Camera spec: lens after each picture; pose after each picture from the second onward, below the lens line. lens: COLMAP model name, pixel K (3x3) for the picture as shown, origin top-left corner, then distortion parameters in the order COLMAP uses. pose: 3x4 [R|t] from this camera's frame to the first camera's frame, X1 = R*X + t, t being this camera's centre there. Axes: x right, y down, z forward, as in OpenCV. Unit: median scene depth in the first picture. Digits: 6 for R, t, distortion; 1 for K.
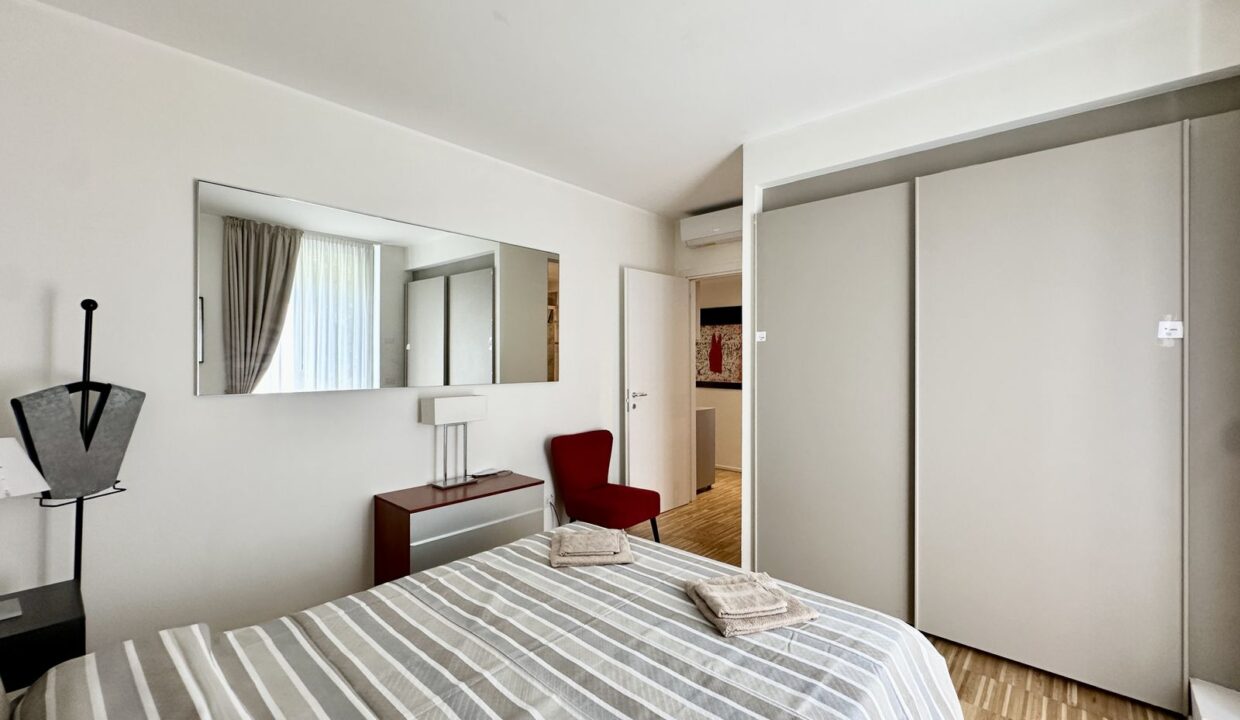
lens RADIAL K [[510.8, 0, 620.0], [0, 510.8, 360.0], [0, 0, 1]] dist [-0.000412, 0.000154]
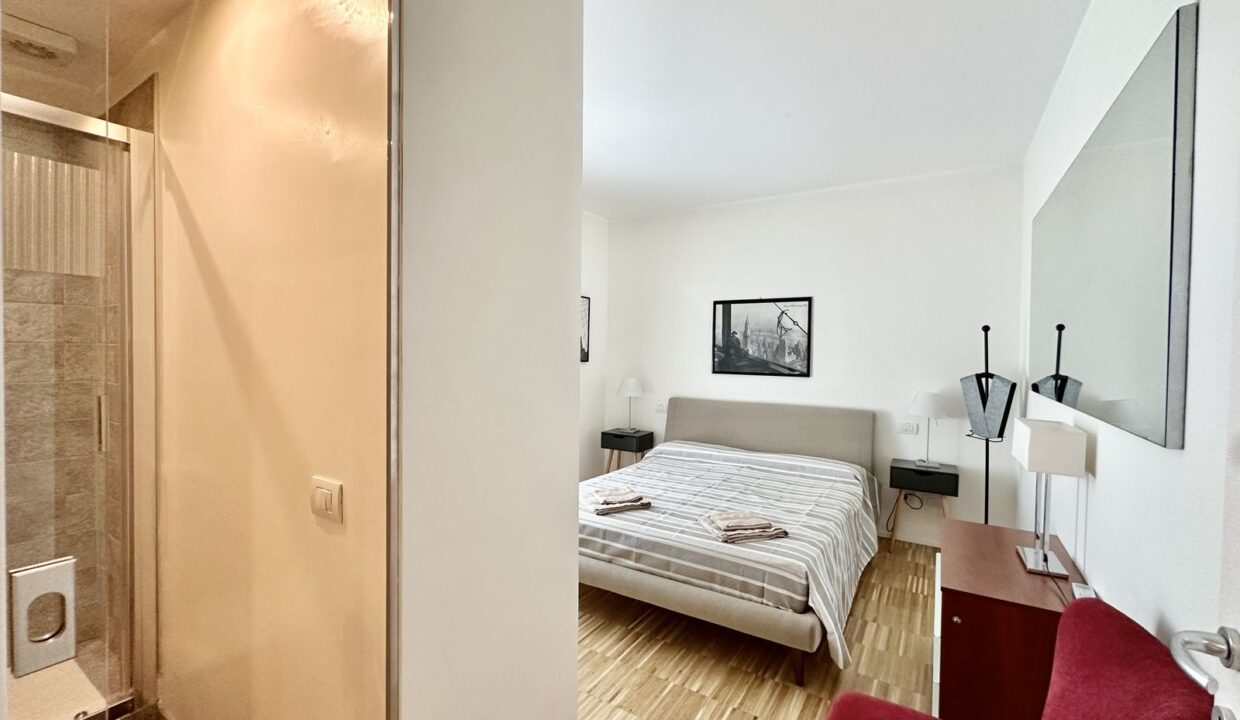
lens RADIAL K [[510.8, 0, 620.0], [0, 510.8, 360.0], [0, 0, 1]] dist [-0.000412, 0.000154]
pose [[-0.986629, -0.010209, -0.162663, 0.477052], [-0.012920, 0.999795, 0.015618, -0.011250], [0.162470, 0.017511, -0.986558, 2.528502]]
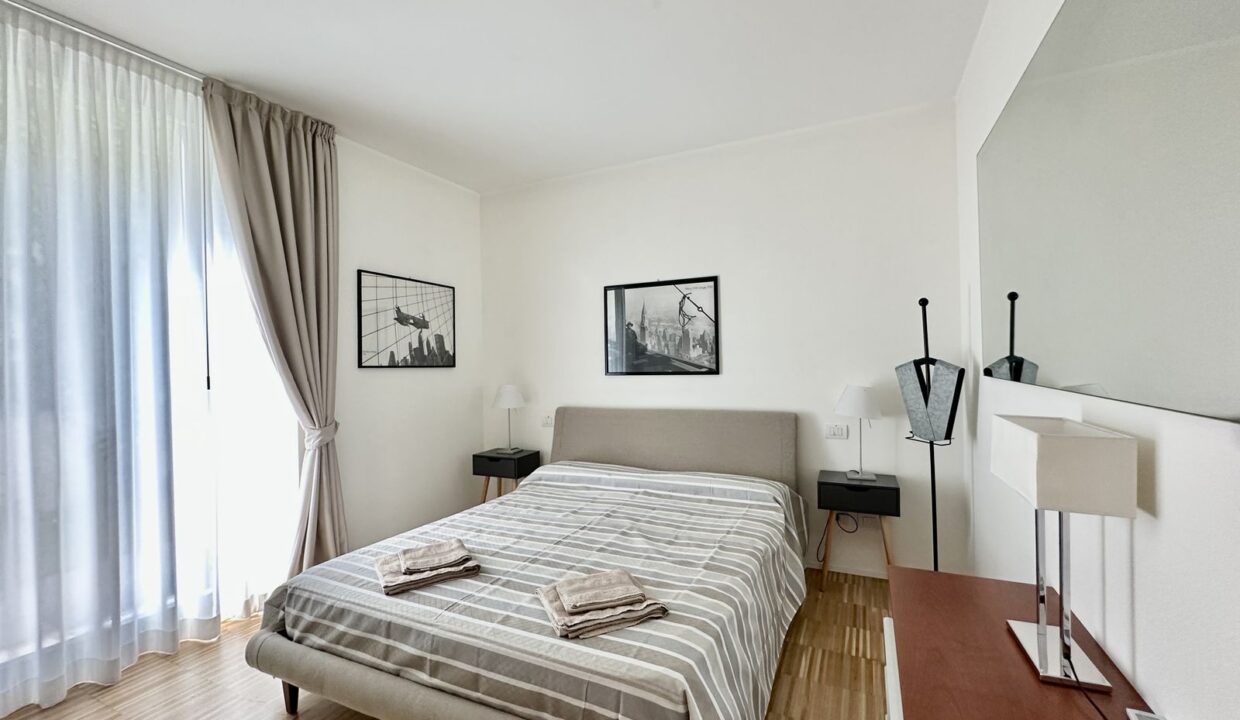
lens RADIAL K [[510.8, 0, 620.0], [0, 510.8, 360.0], [0, 0, 1]] dist [-0.000412, 0.000154]
pose [[-0.961007, 0.020258, -0.275781, 0.132579], [0.022611, 0.999730, -0.005357, 0.037909], [0.275598, -0.011384, -0.961205, 2.106966]]
